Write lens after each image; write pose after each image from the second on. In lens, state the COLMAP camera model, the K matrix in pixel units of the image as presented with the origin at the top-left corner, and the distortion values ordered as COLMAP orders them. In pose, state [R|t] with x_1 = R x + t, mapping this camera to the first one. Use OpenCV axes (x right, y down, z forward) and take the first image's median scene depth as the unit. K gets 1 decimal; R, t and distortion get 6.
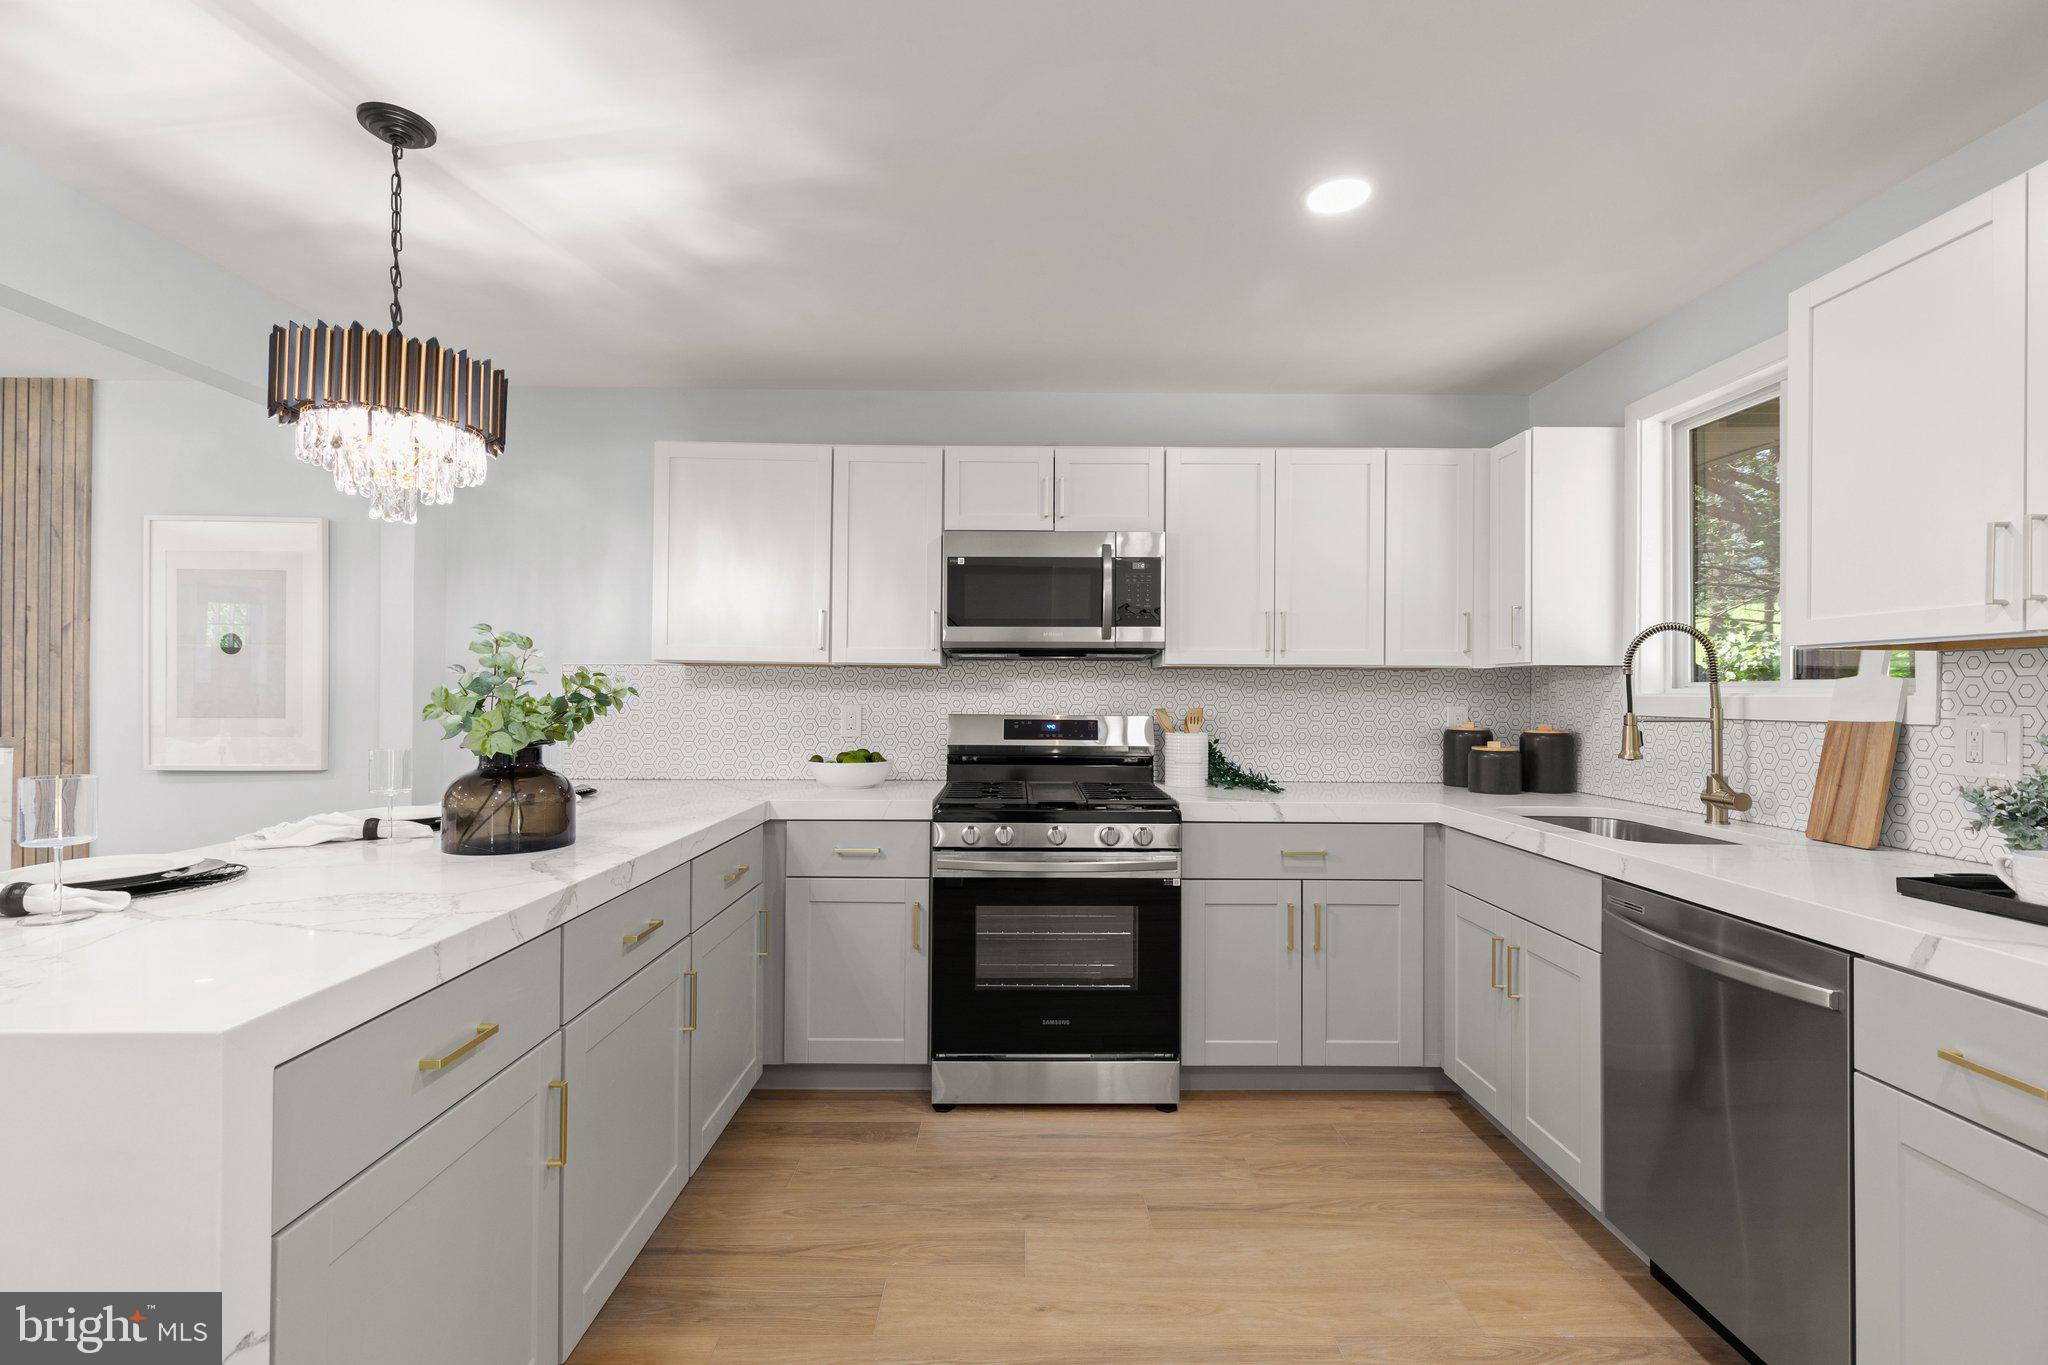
lens RADIAL K [[921.2, 0, 1022.8], [0, 921.2, 691.7], [0, 0, 1]] dist [0.004060, 0.000577]
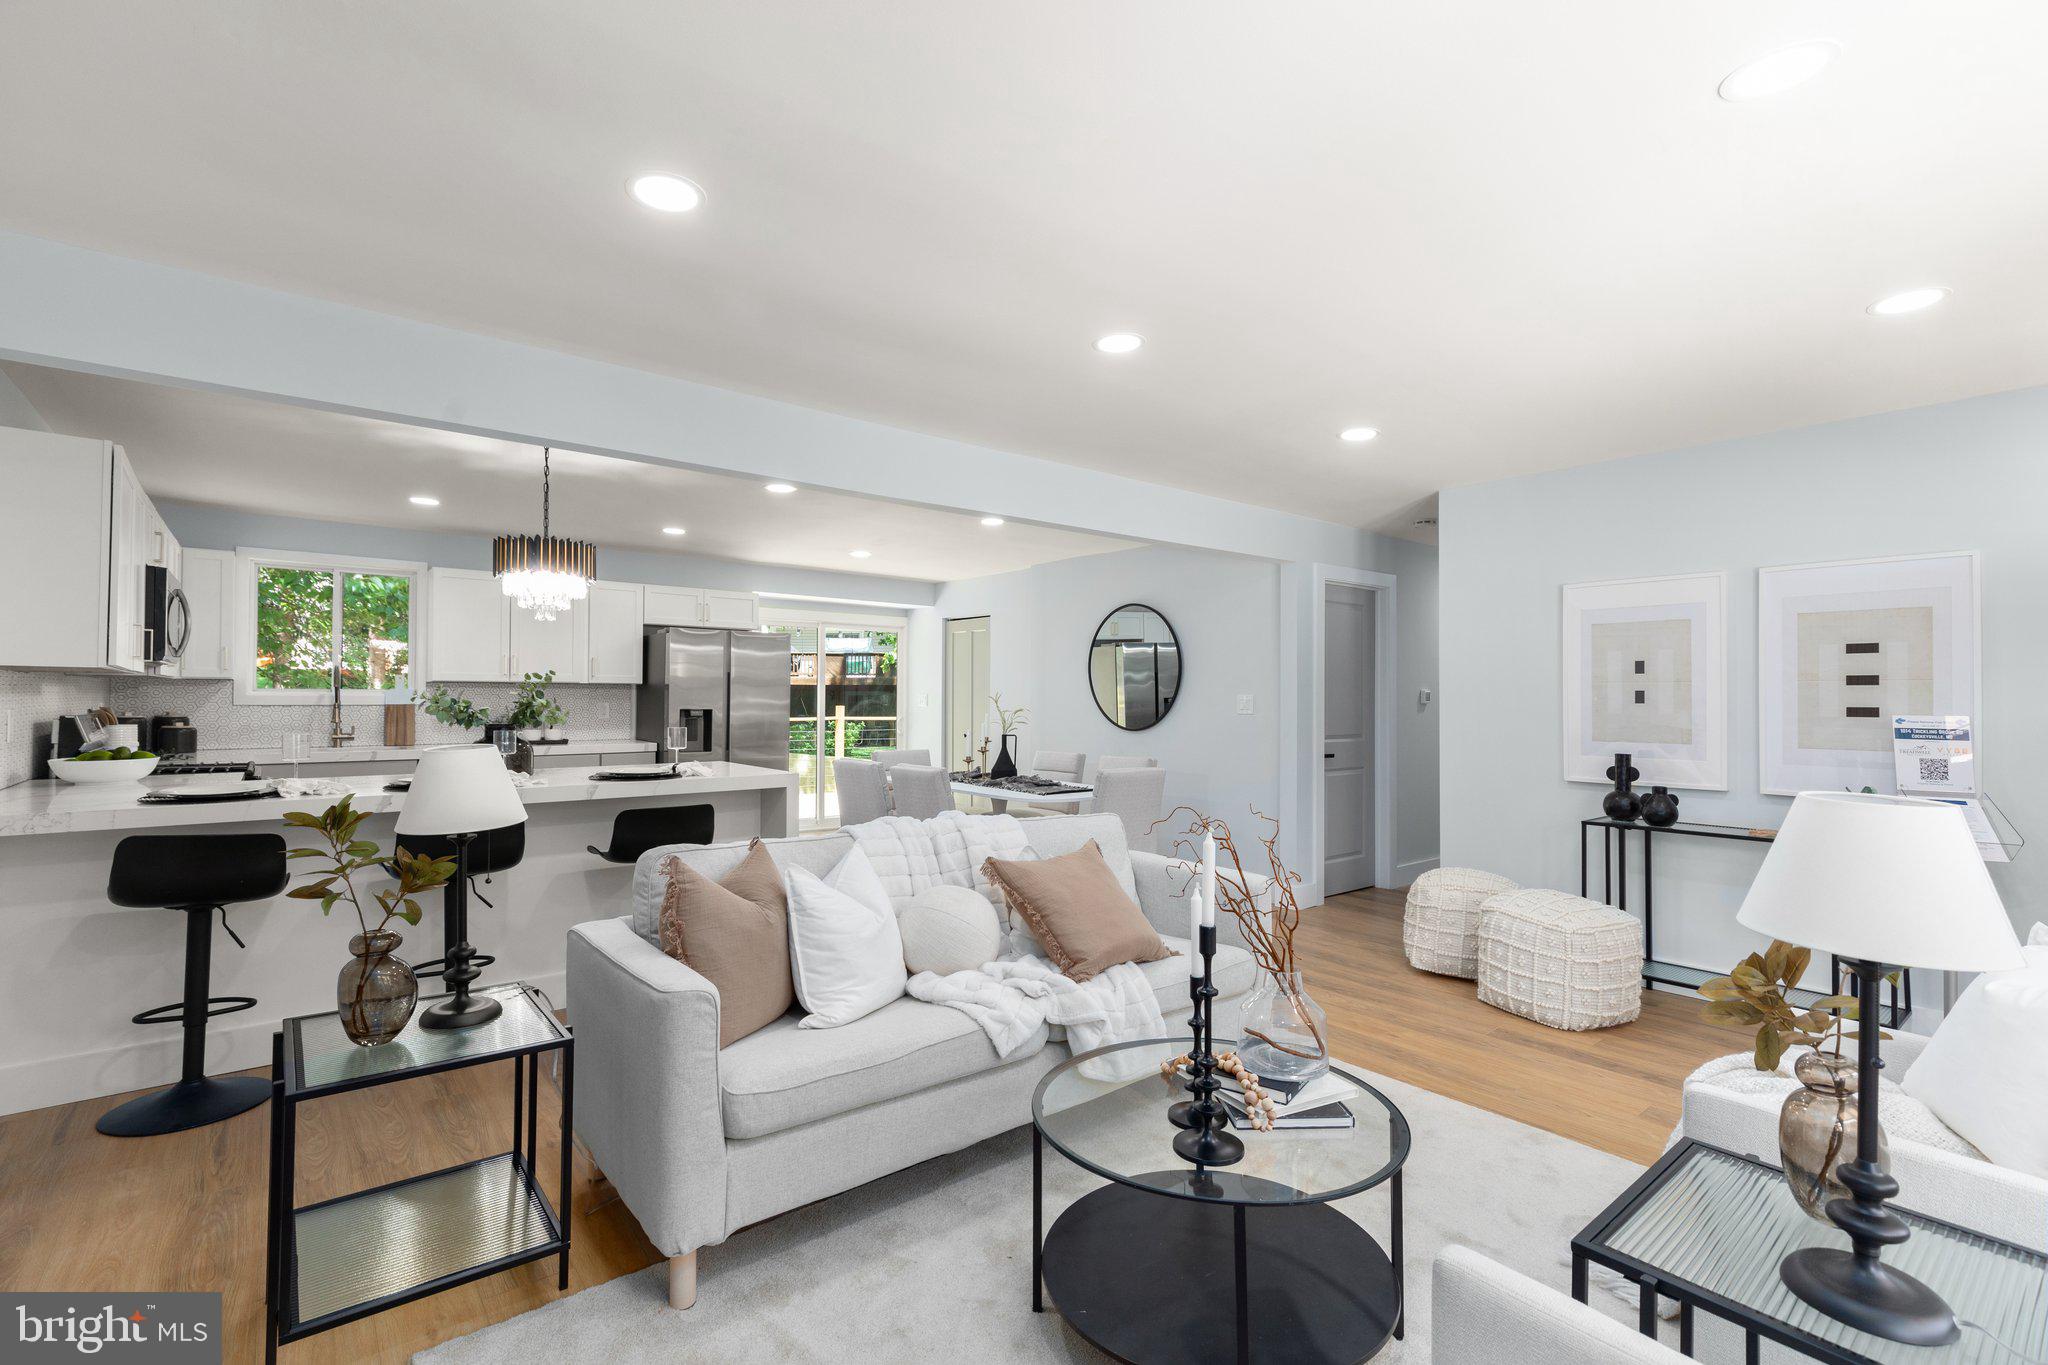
lens RADIAL K [[924.7, 0, 1023.2], [0, 924.7, 705.1], [0, 0, 1]] dist [0.005812, 0.000790]
pose [[-0.625369, -0.016239, 0.780161, -1.809789], [-0.010591, 0.999868, 0.012322, -0.015994], [-0.780258, -0.000557, -0.625458, 0.872066]]
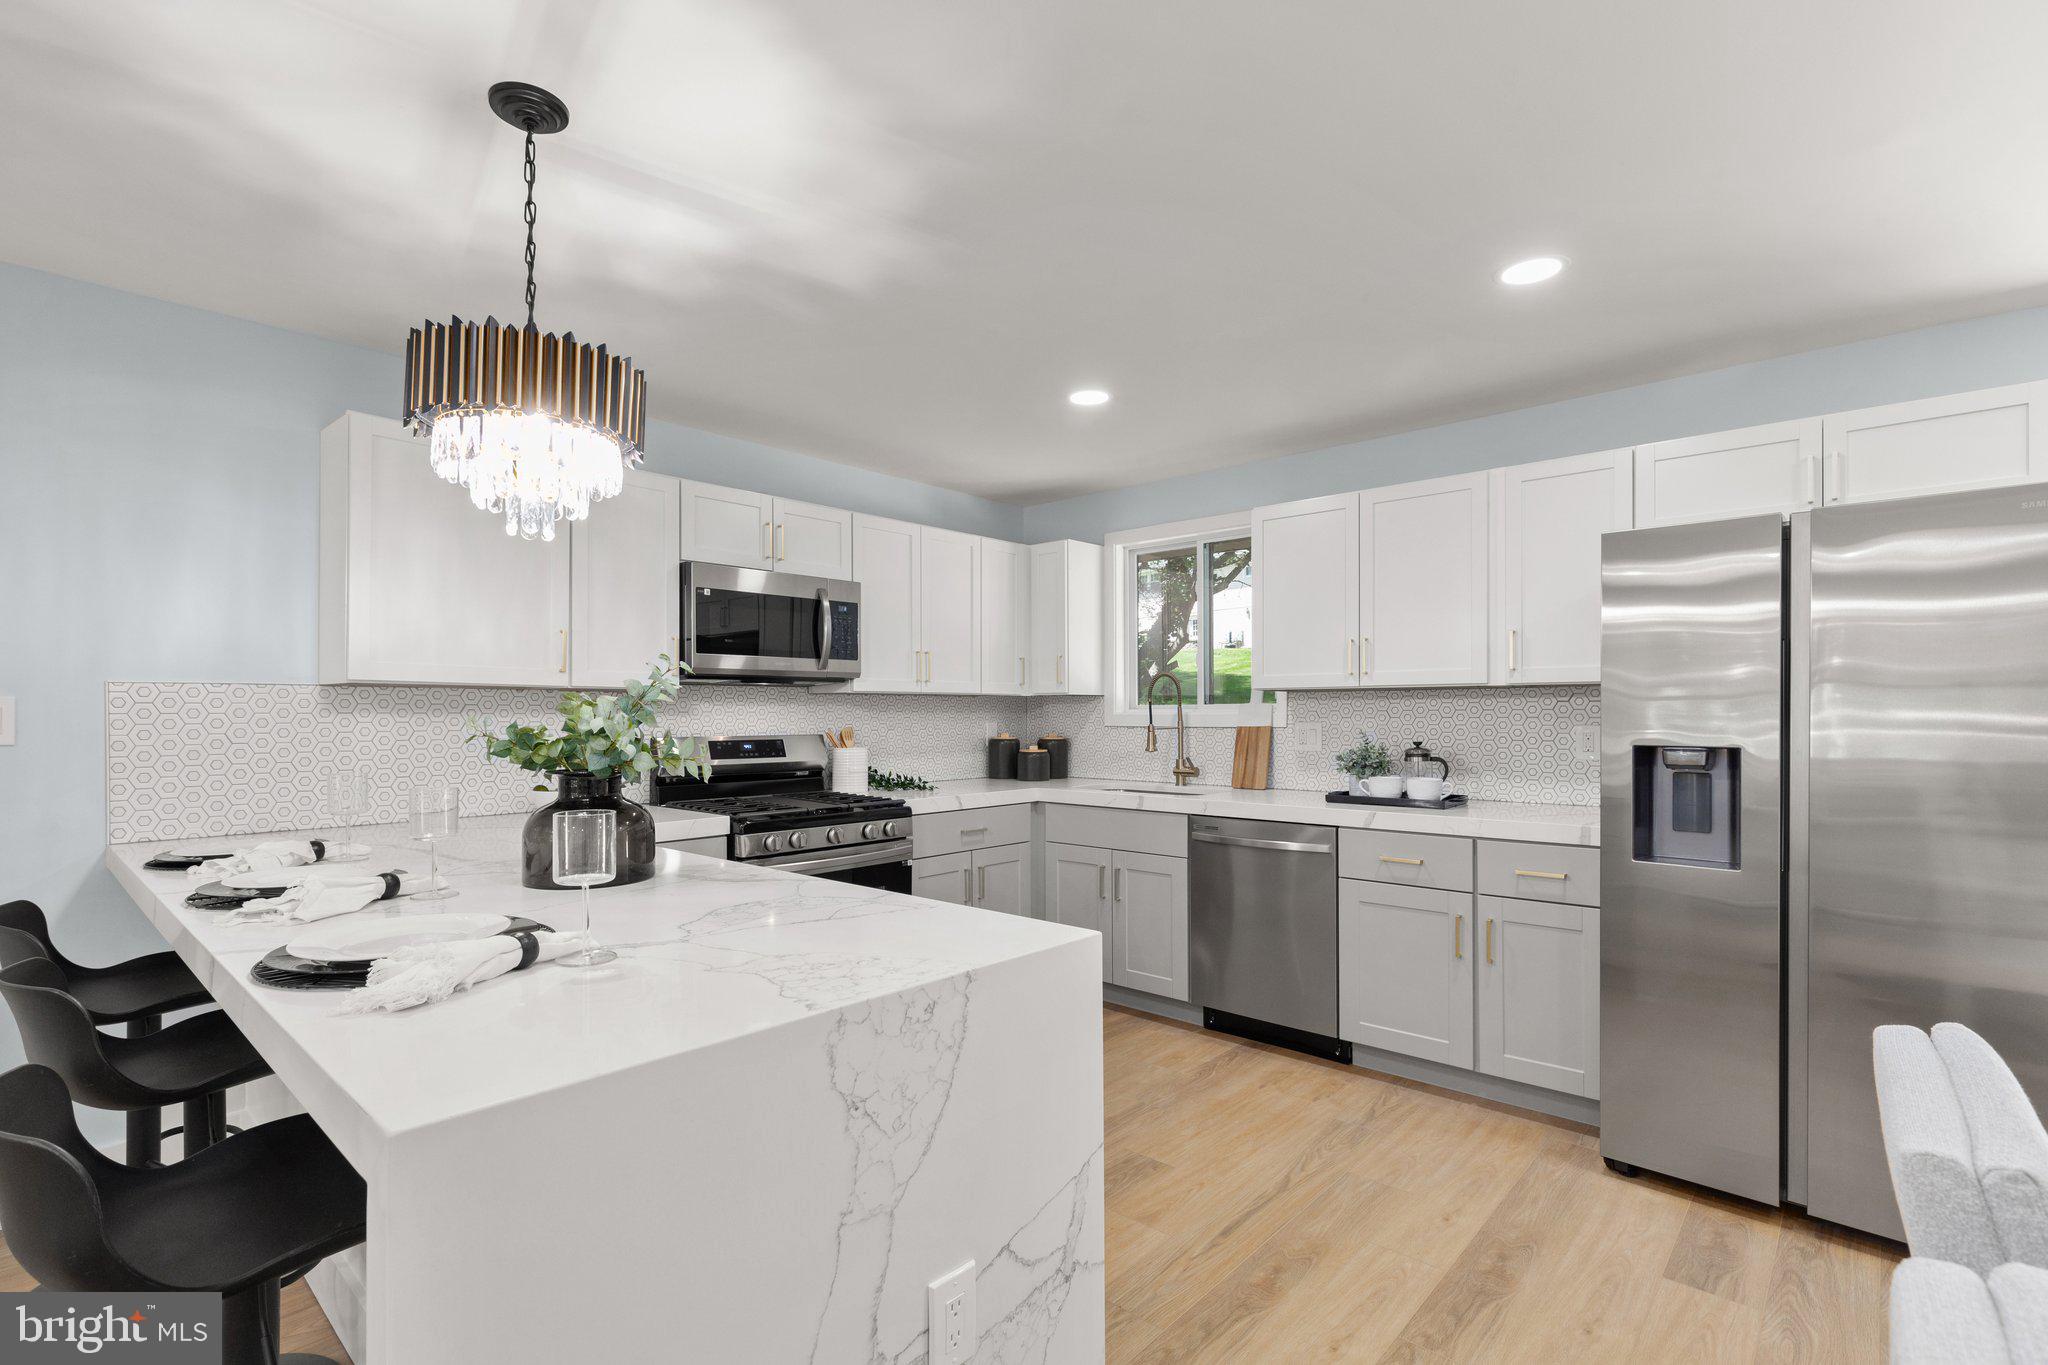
lens RADIAL K [[944.3, 0, 1018.6], [0, 944.3, 714.7], [0, 0, 1]] dist [0.002990, 0.000173]
pose [[0.677457, -0.008592, 0.735512, -0.620789], [0.005469, 0.999963, 0.006644, -0.005854], [-0.735542, -0.000478, 0.677479, -0.000893]]
